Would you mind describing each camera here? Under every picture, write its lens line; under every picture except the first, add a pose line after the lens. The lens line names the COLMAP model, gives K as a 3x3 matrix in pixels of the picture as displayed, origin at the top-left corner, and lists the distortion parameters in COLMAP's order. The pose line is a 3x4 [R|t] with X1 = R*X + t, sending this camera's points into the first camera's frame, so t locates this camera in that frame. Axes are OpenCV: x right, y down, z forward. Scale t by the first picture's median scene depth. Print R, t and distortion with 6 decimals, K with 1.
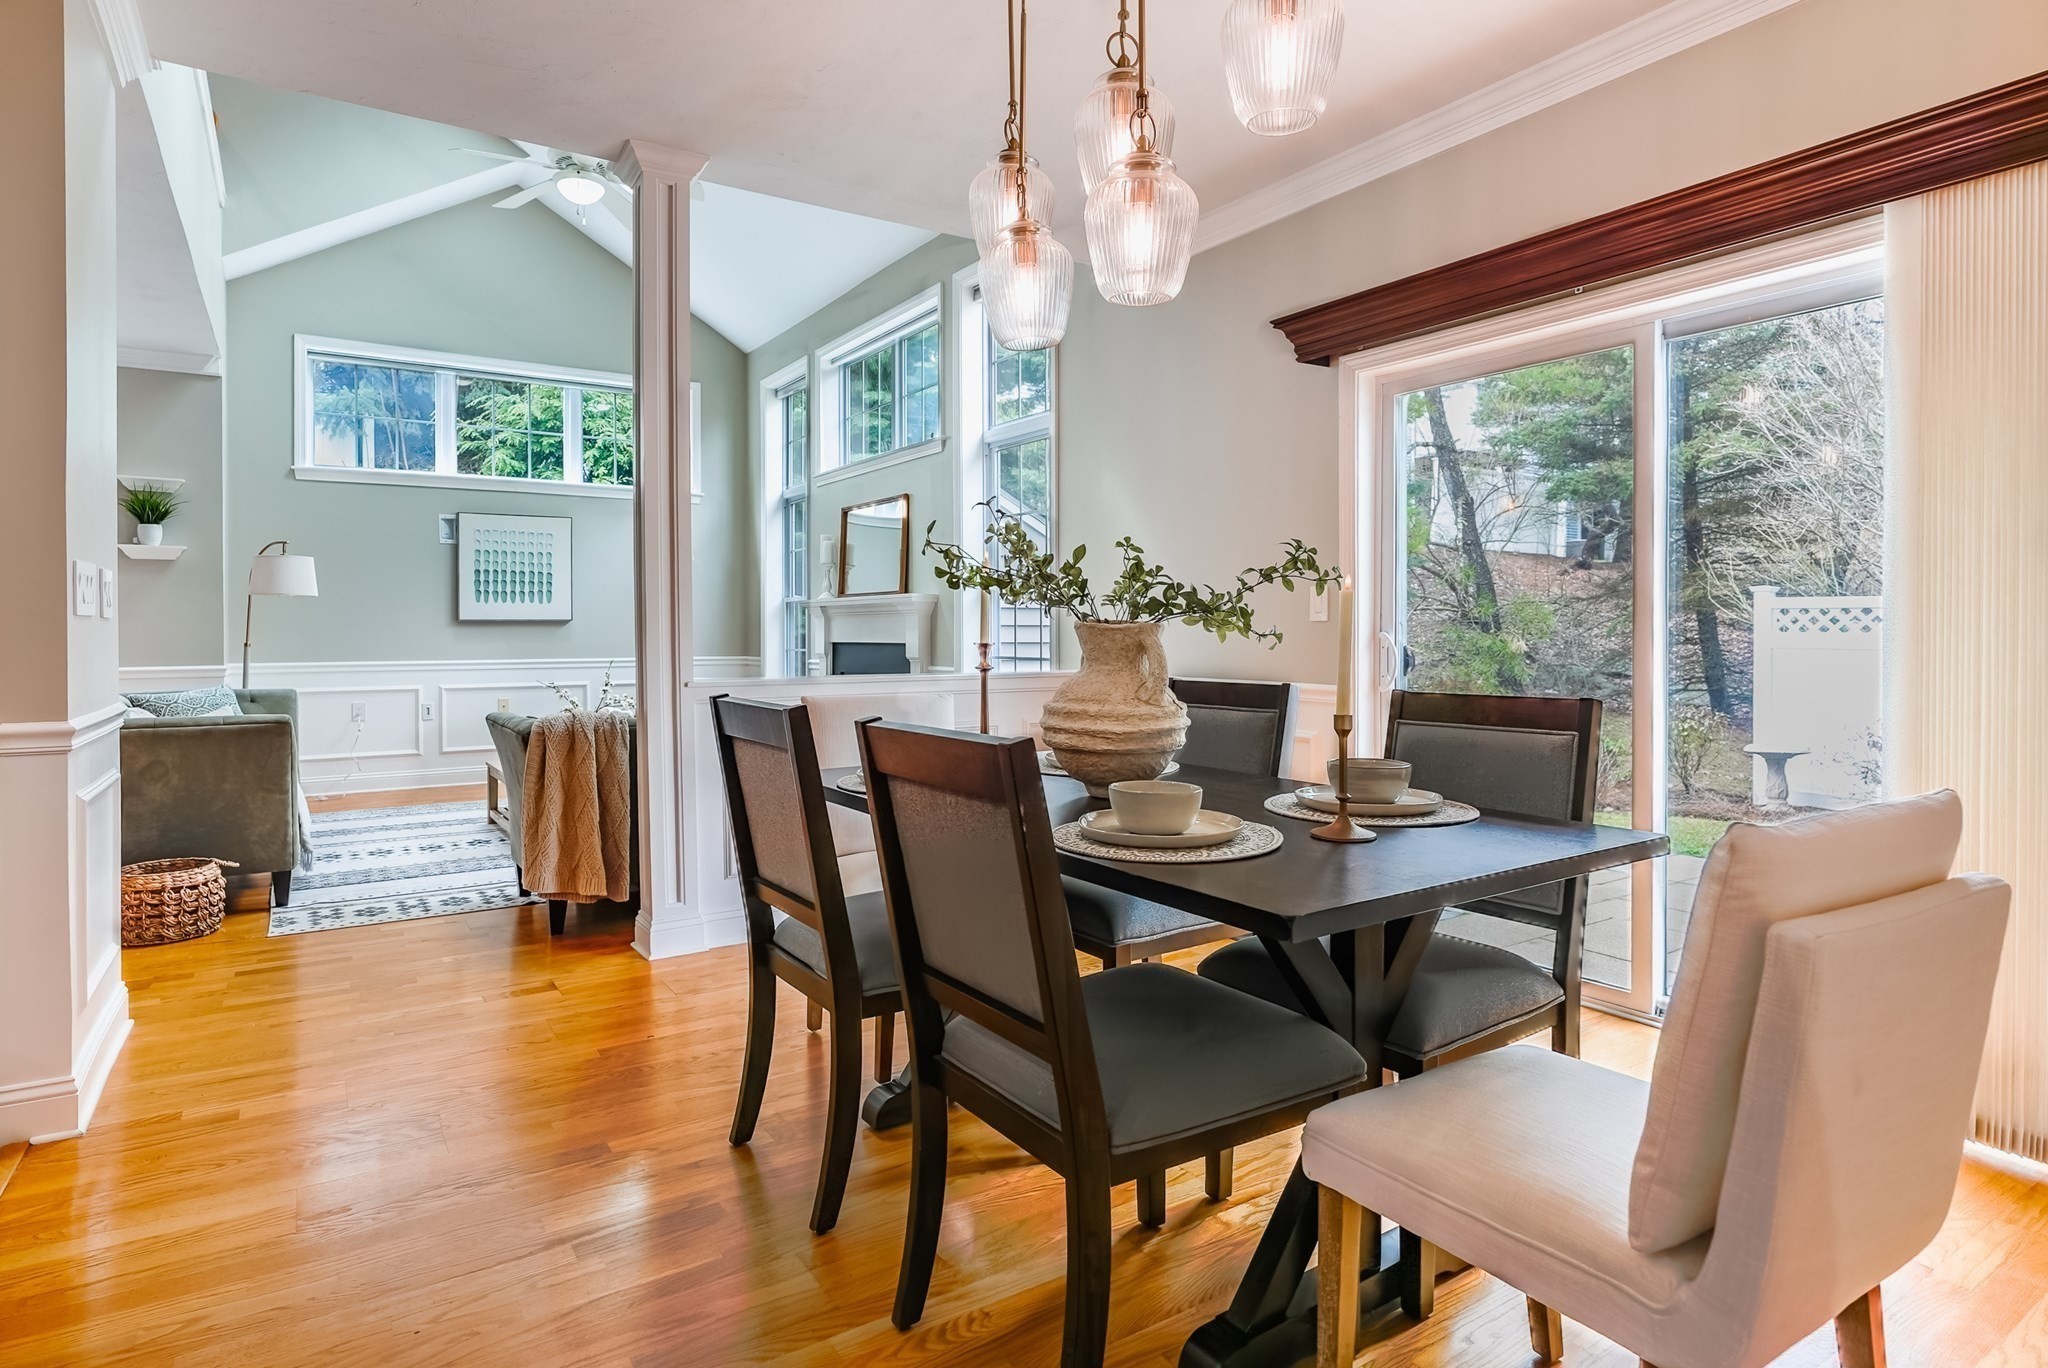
lens RADIAL K [[1115.4, 0, 980.7], [0, 1115.4, 640.9], [0, 0, 1]] dist [-0.000789, 0.000887]
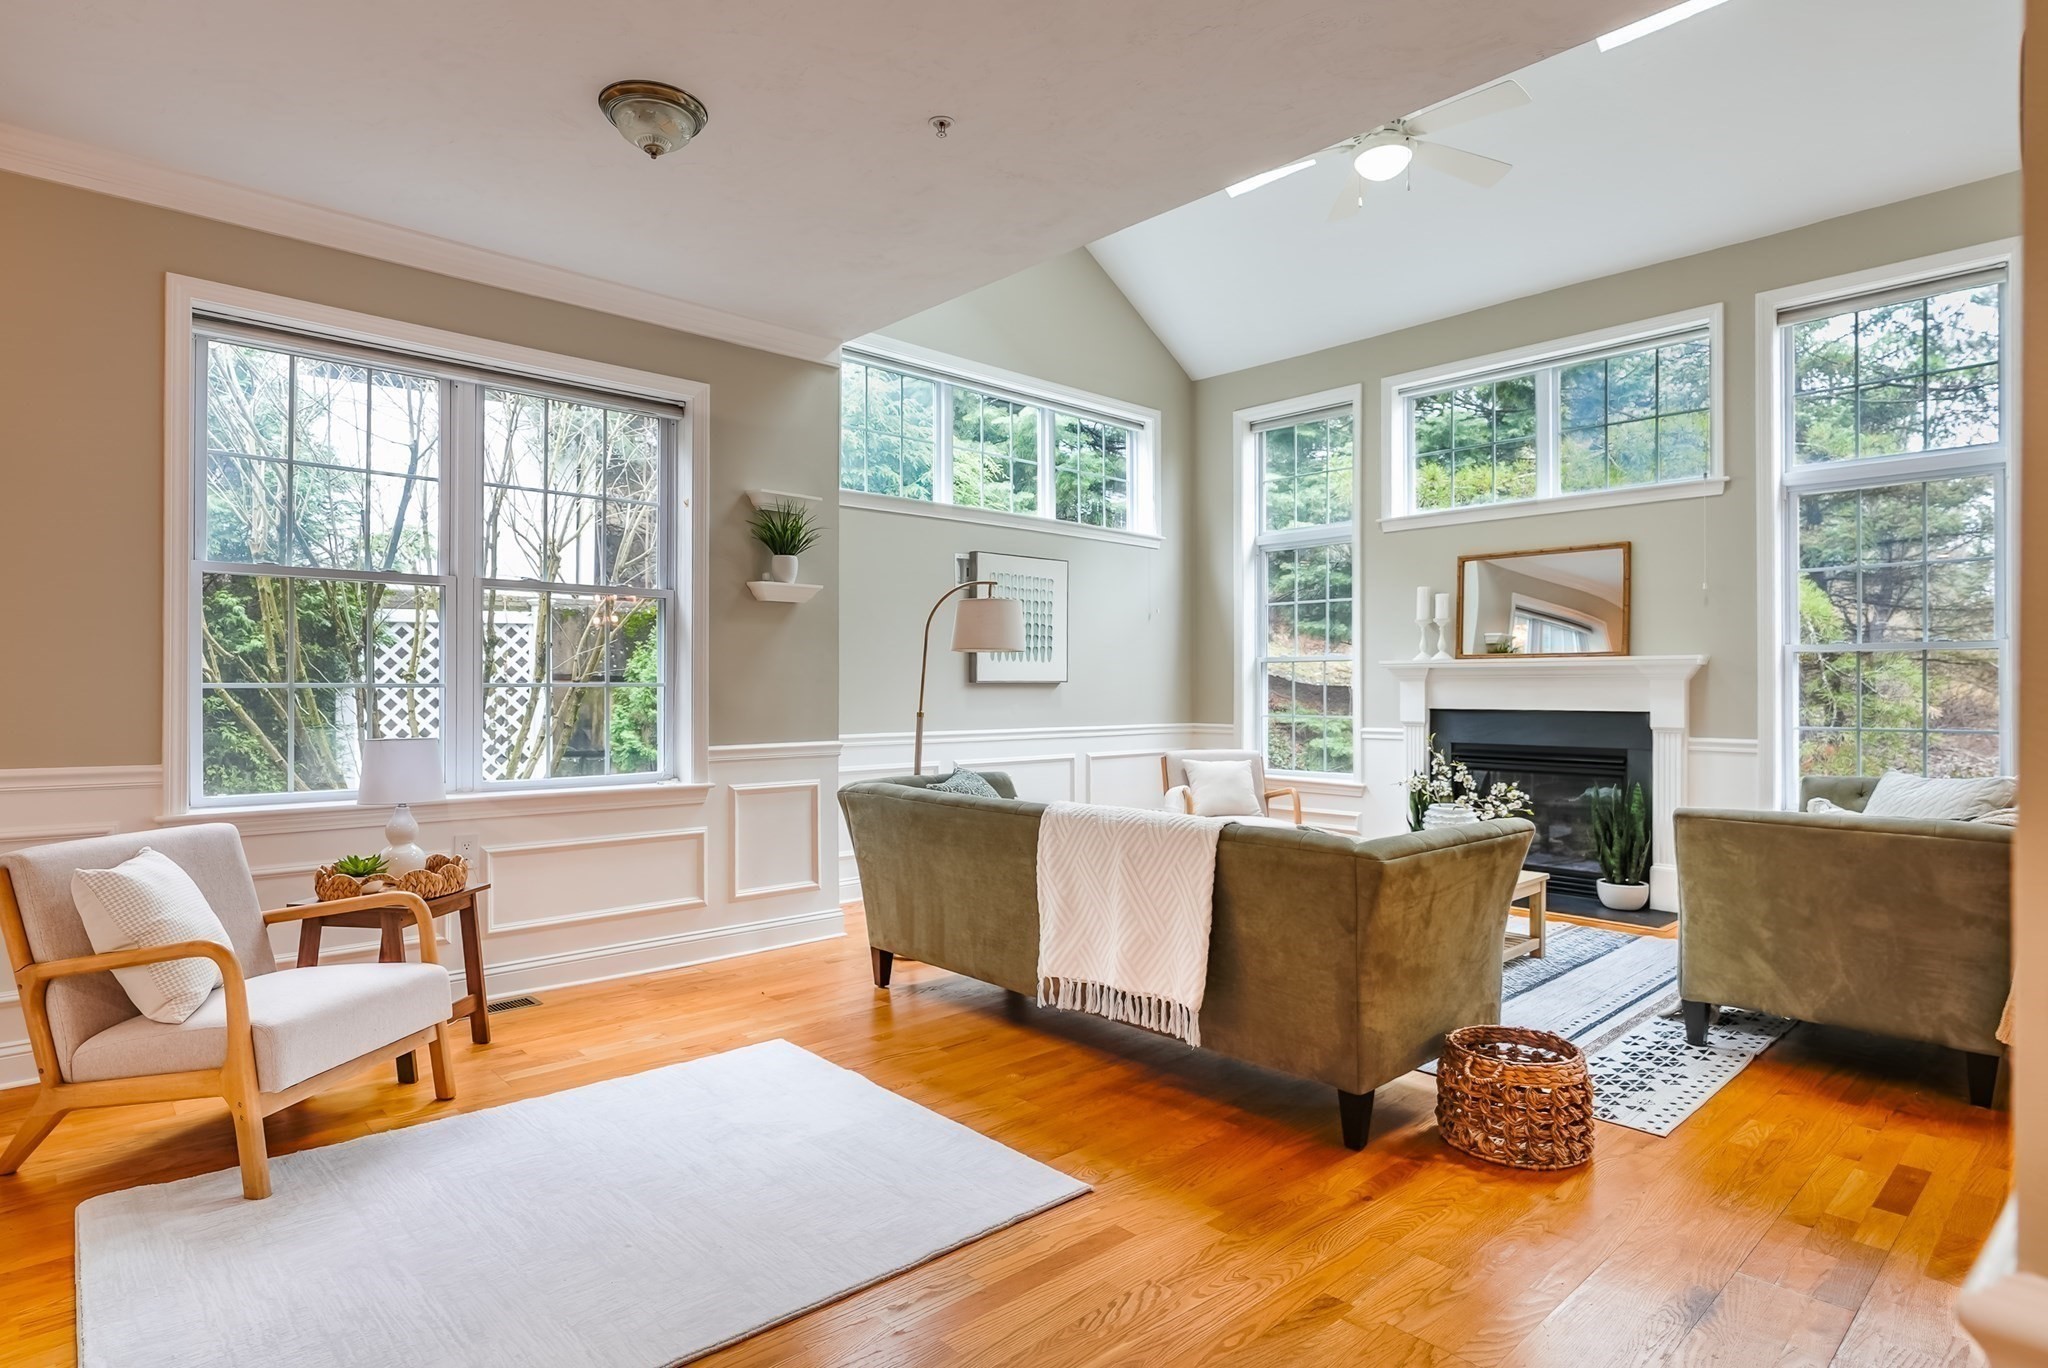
lens RADIAL K [[1096.0, 0, 976.4], [0, 1096.0, 684.0], [0, 0, 1]] dist [-0.000906, 0.003502]
pose [[0.983770, 0.003919, 0.179391, -0.612554], [-0.001739, 0.999923, -0.012305, -0.007194], [-0.179425, 0.011793, 0.983701, 0.203883]]
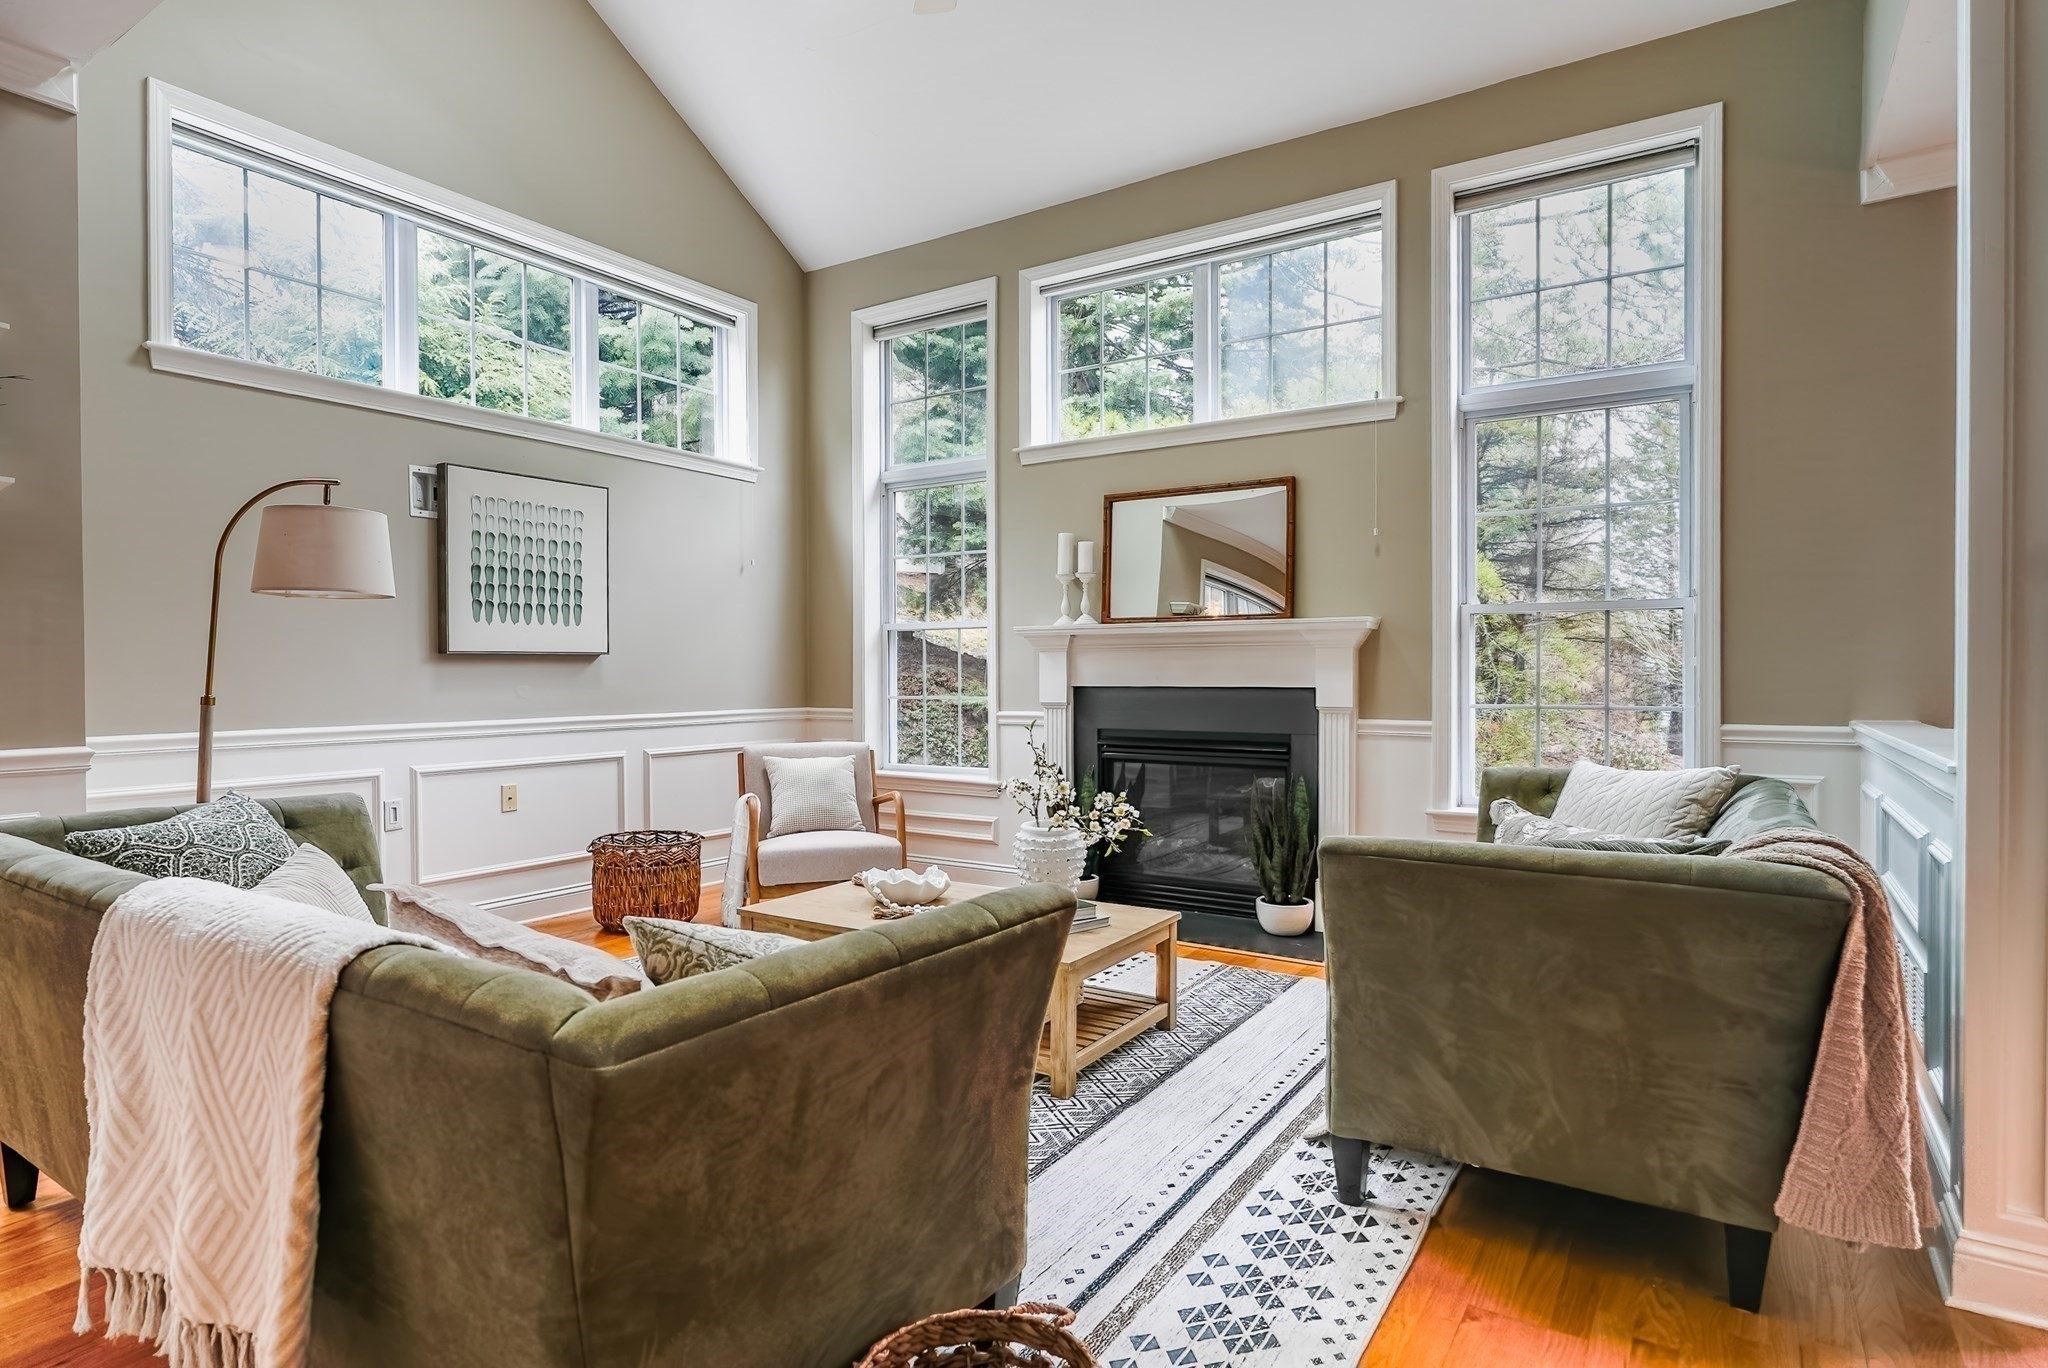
lens RADIAL K [[1115.4, 0, 995.1], [0, 1115.4, 682.8], [0, 0, 1]] dist [-0.000789, 0.000887]
pose [[0.909404, -0.004985, 0.415884, -0.450200], [0.004127, 0.999987, 0.002961, -0.003630], [-0.415893, -0.000976, 0.909413, 0.364299]]
